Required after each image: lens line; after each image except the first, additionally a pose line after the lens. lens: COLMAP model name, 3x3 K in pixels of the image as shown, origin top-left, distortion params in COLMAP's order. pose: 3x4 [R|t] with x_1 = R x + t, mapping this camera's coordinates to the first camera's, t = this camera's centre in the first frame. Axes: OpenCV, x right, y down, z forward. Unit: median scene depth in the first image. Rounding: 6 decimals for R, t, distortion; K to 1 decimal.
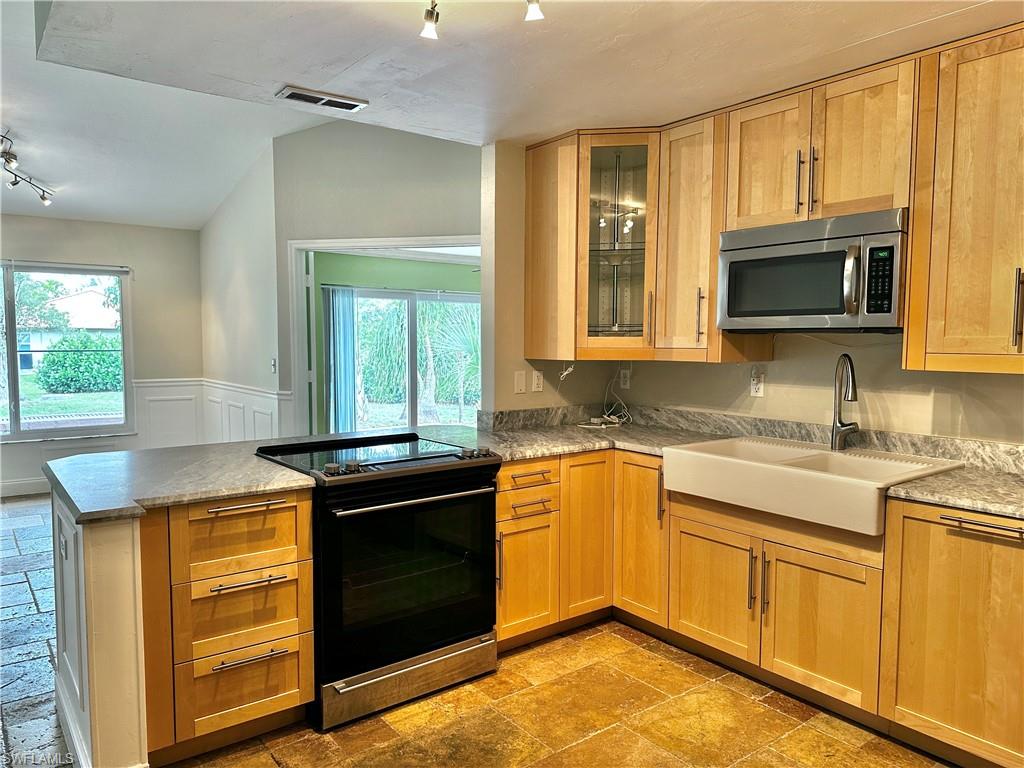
lens RADIAL K [[719.0, 0, 520.0], [0, 719.0, 390.2], [0, 0, 1]] dist [0.052775, -0.063626]
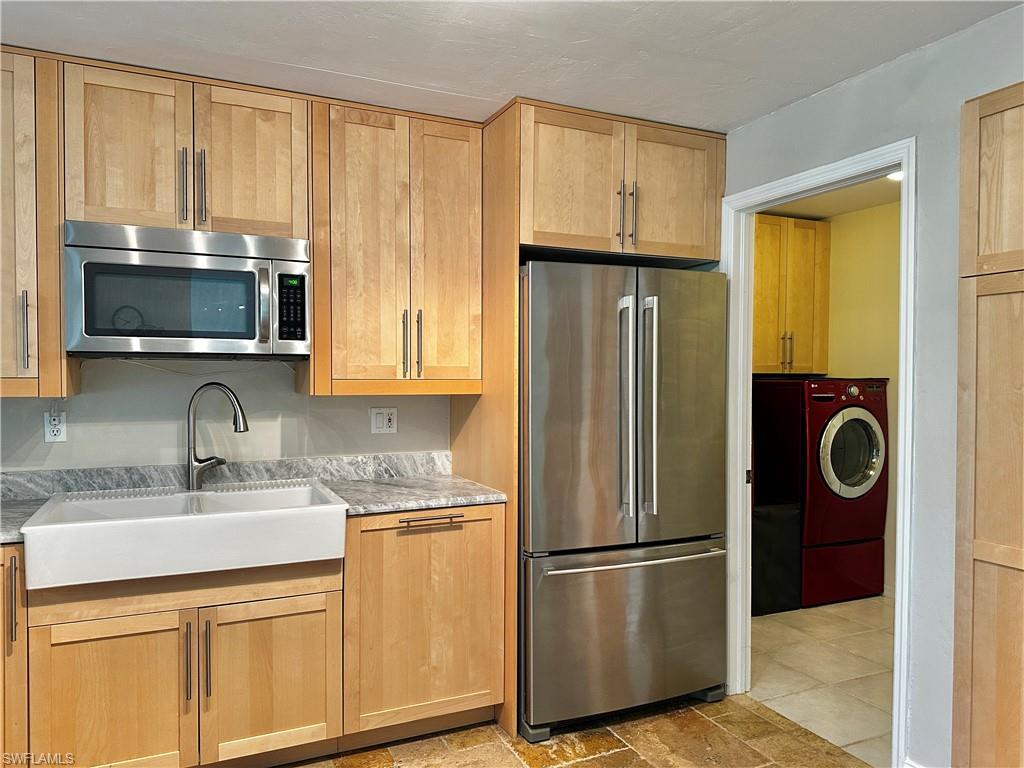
lens RADIAL K [[719.0, 0, 509.2], [0, 719.0, 390.9], [0, 0, 1]] dist [0.052775, -0.063626]
pose [[0.229809, -0.024634, 0.972924, -0.376708], [0.069938, 0.997513, 0.008737, -0.022077], [-0.970720, 0.066037, 0.230960, 0.444955]]
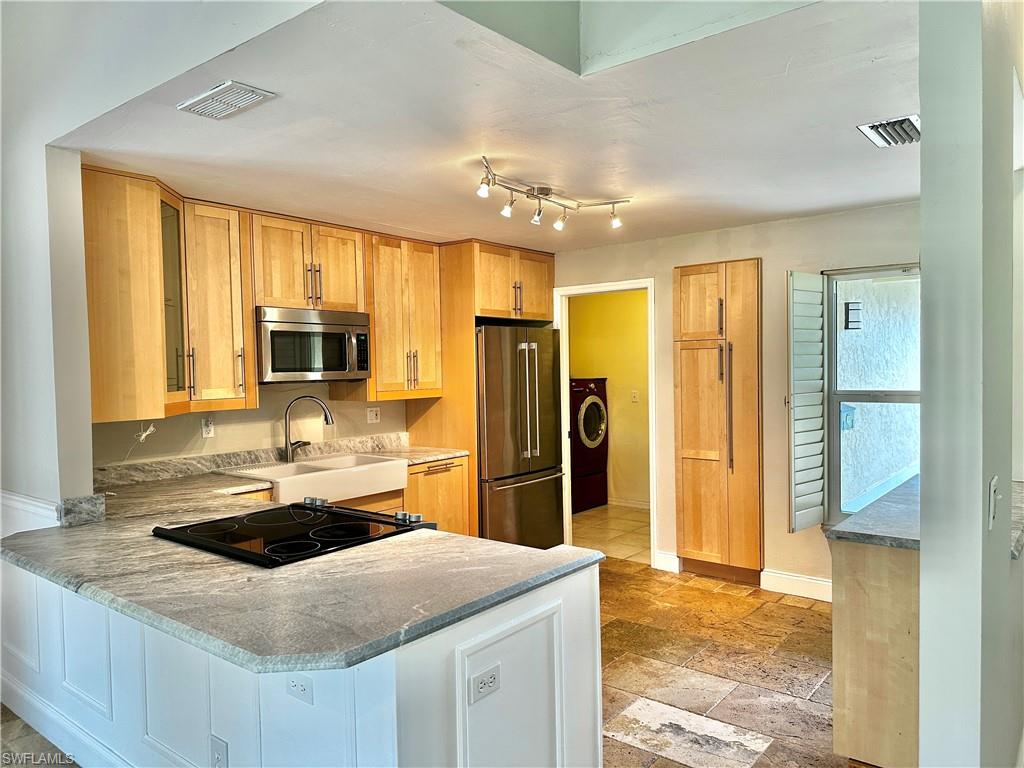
lens RADIAL K [[719.0, 0, 519.8], [0, 719.0, 388.8], [0, 0, 1]] dist [0.052775, -0.063626]
pose [[-0.238993, -0.033025, 0.970459, -1.192804], [0.087080, 0.994666, 0.055294, -0.115321], [-0.967109, 0.097723, -0.234843, 0.962328]]
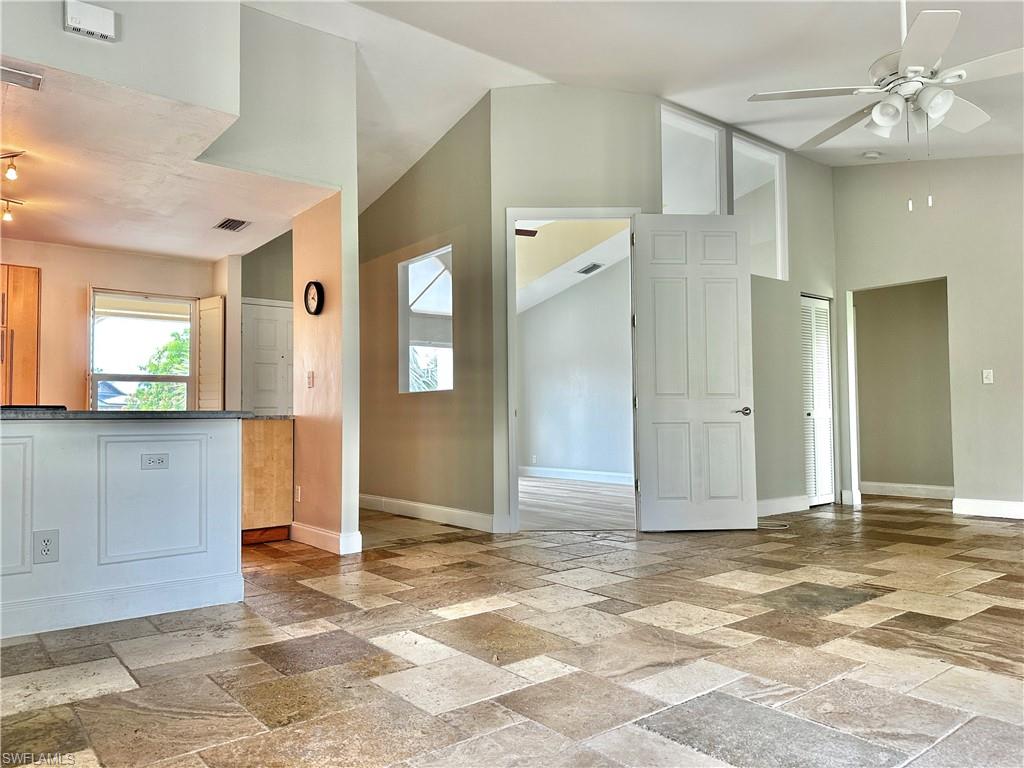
lens RADIAL K [[719.0, 0, 512.7], [0, 719.0, 391.8], [0, 0, 1]] dist [0.052775, -0.063626]
pose [[-0.999903, 0.000809, -0.013928, -1.073932], [0.000353, 0.999463, 0.032755, 0.023612], [0.013947, 0.032746, -0.999366, 2.202682]]
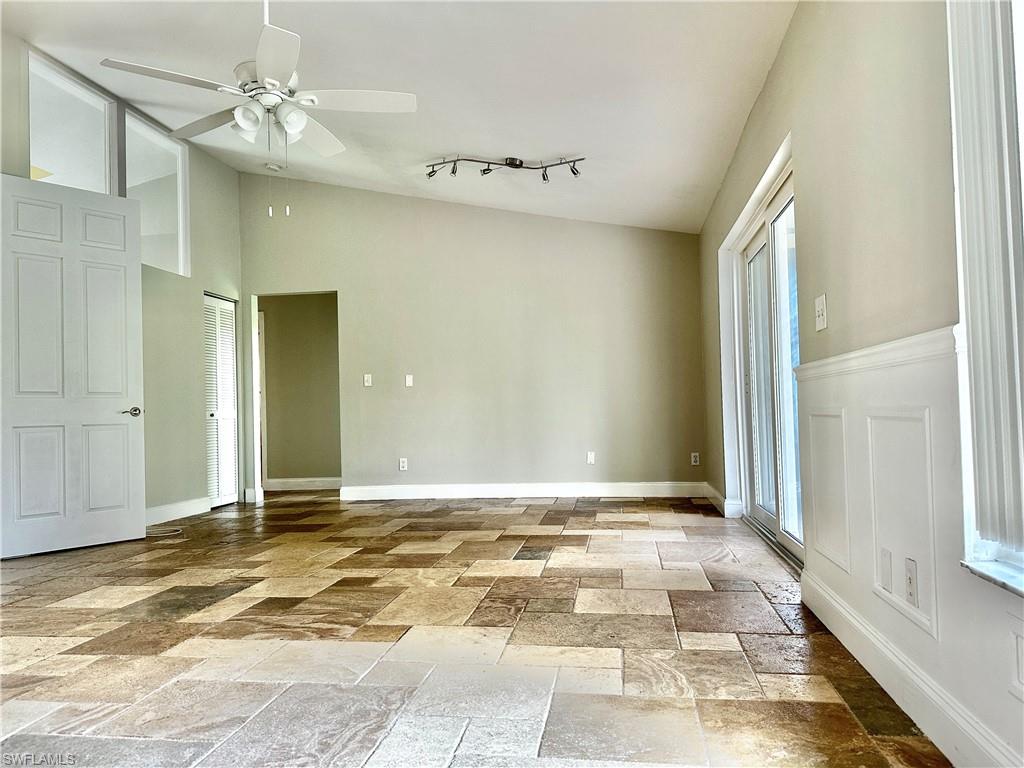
lens RADIAL K [[719.0, 0, 507.5], [0, 719.0, 394.6], [0, 0, 1]] dist [0.052775, -0.063626]
pose [[-0.730820, -0.004958, -0.682553, -1.179890], [-0.026368, 0.999432, 0.020973, 0.035687], [0.682061, 0.033325, -0.730535, 2.214972]]
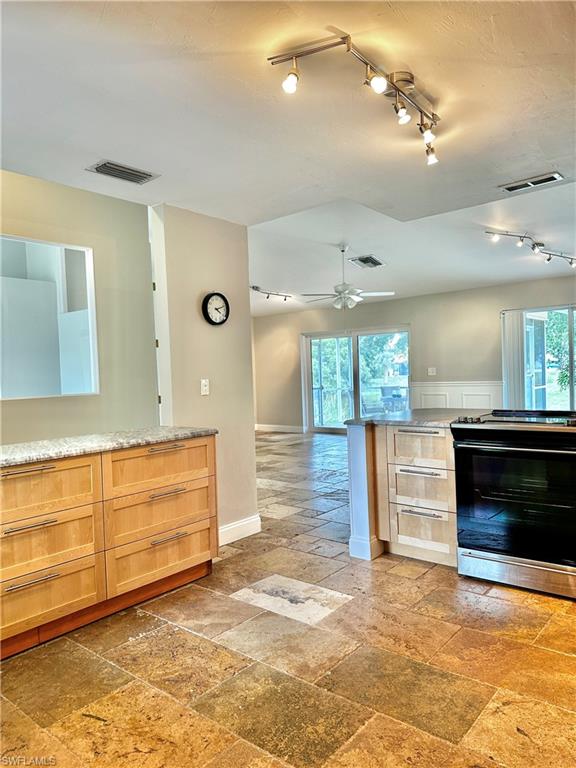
lens RADIAL K [[539.3, 0, 274.4], [0, 539.3, 390.2], [0, 0, 1]] dist [0.052775, -0.063626]
pose [[0.188510, 0.021929, -0.981826, 0.786943], [-0.034801, 0.999272, 0.015637, 0.033231], [0.981454, 0.031221, 0.189136, 0.290011]]
